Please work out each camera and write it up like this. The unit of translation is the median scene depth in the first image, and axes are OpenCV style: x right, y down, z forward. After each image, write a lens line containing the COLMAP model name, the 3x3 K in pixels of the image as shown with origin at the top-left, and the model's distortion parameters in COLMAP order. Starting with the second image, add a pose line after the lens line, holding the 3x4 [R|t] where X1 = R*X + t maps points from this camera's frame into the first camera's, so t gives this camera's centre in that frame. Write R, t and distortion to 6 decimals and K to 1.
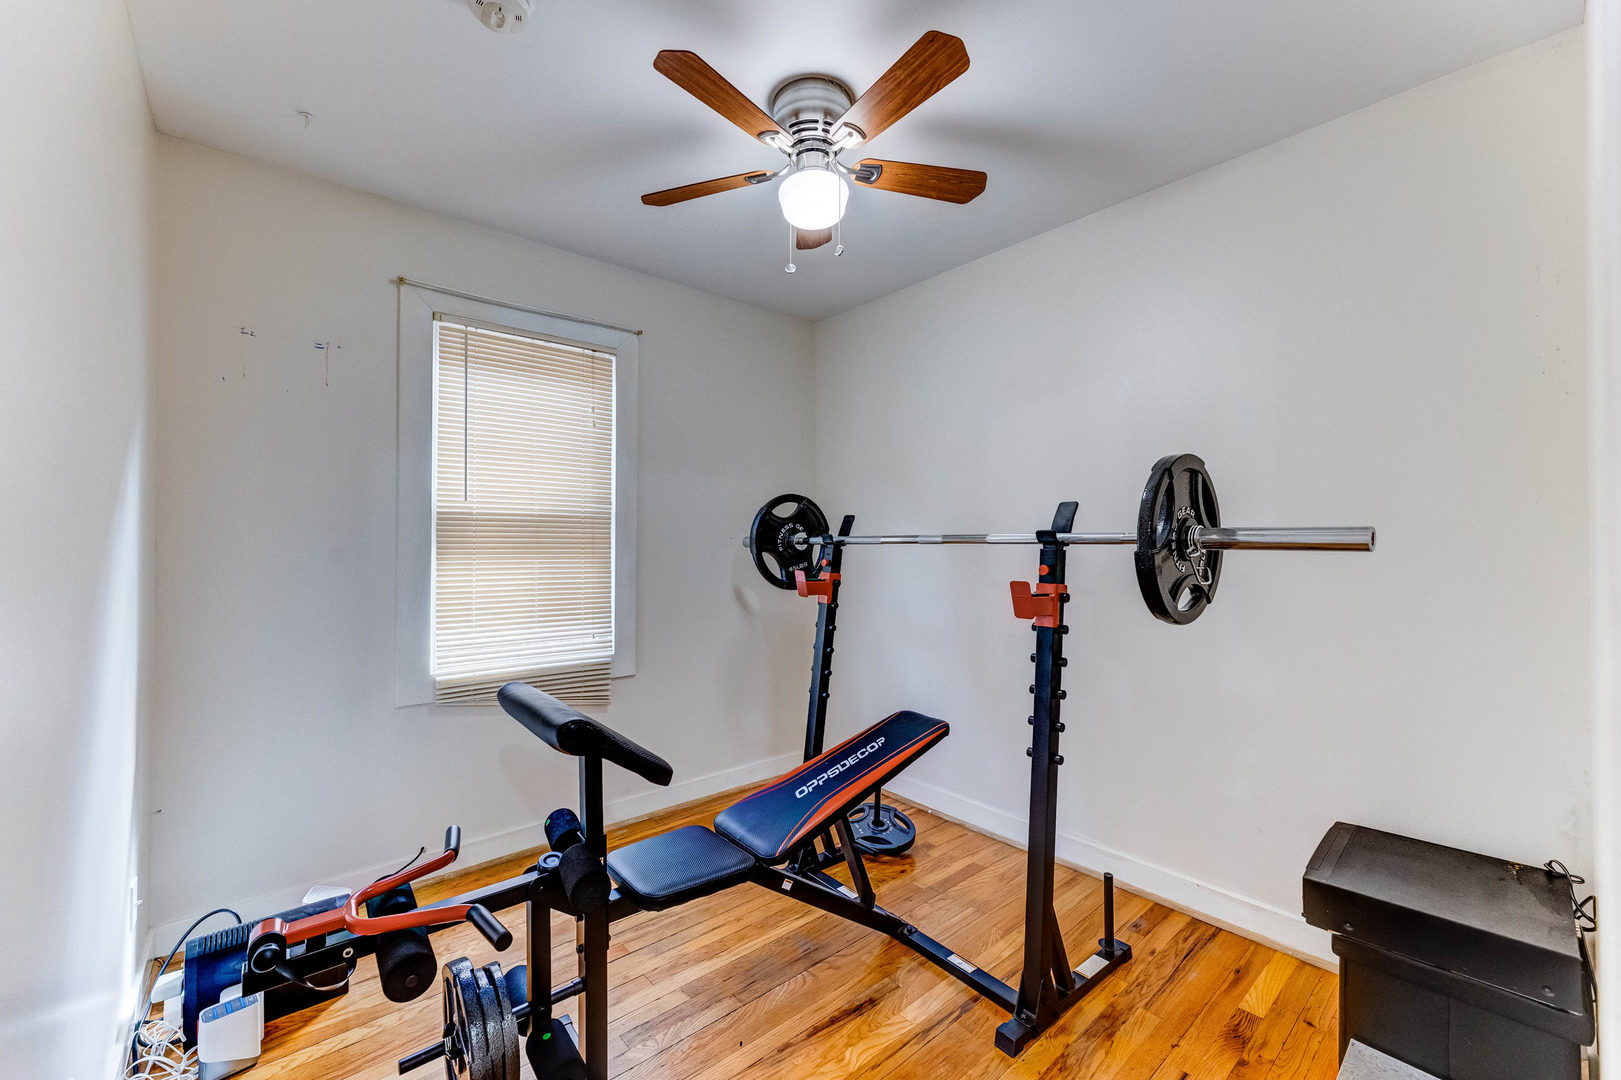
lens RADIAL K [[626.9, 0, 812.5], [0, 626.9, 542.6], [0, 0, 1]] dist [0.002451, 0.000073]
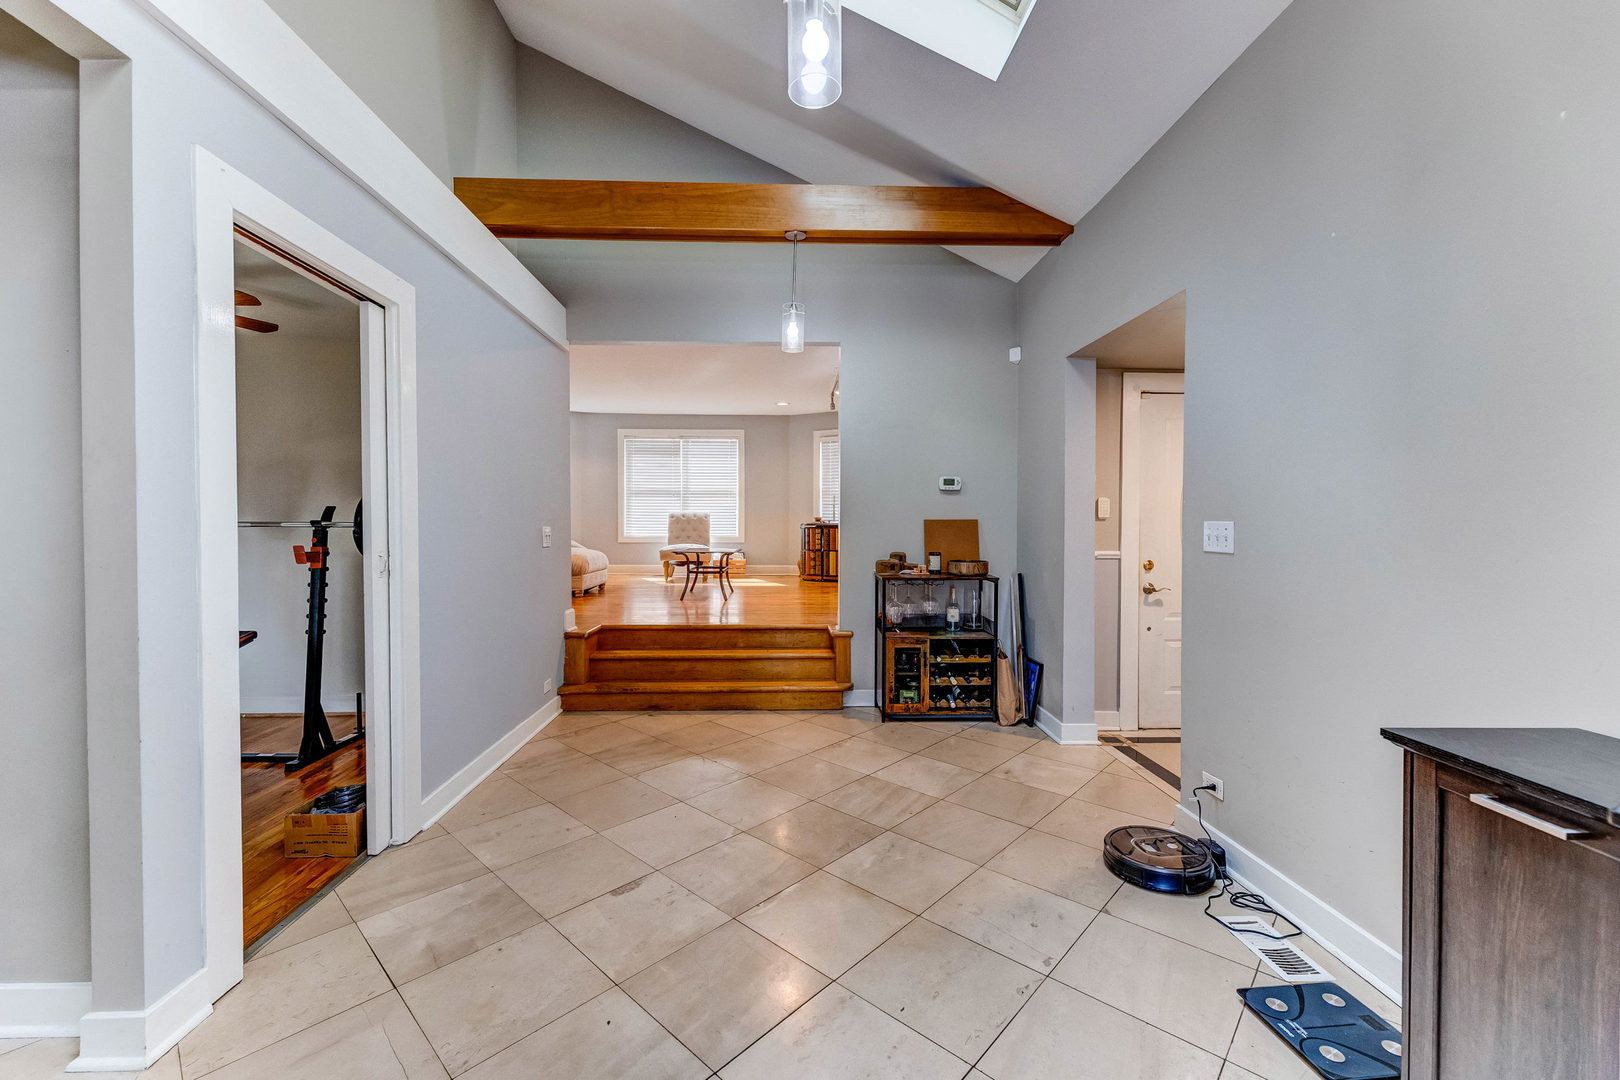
lens RADIAL K [[626.5, 0, 812.2], [0, 626.5, 529.1], [0, 0, 1]] dist [0.002451, 0.000073]
pose [[0.606977, -0.005398, 0.794701, -0.265304], [-0.005597, 0.999923, 0.011067, -0.023291], [-0.794699, -0.011166, 0.606900, -1.499611]]
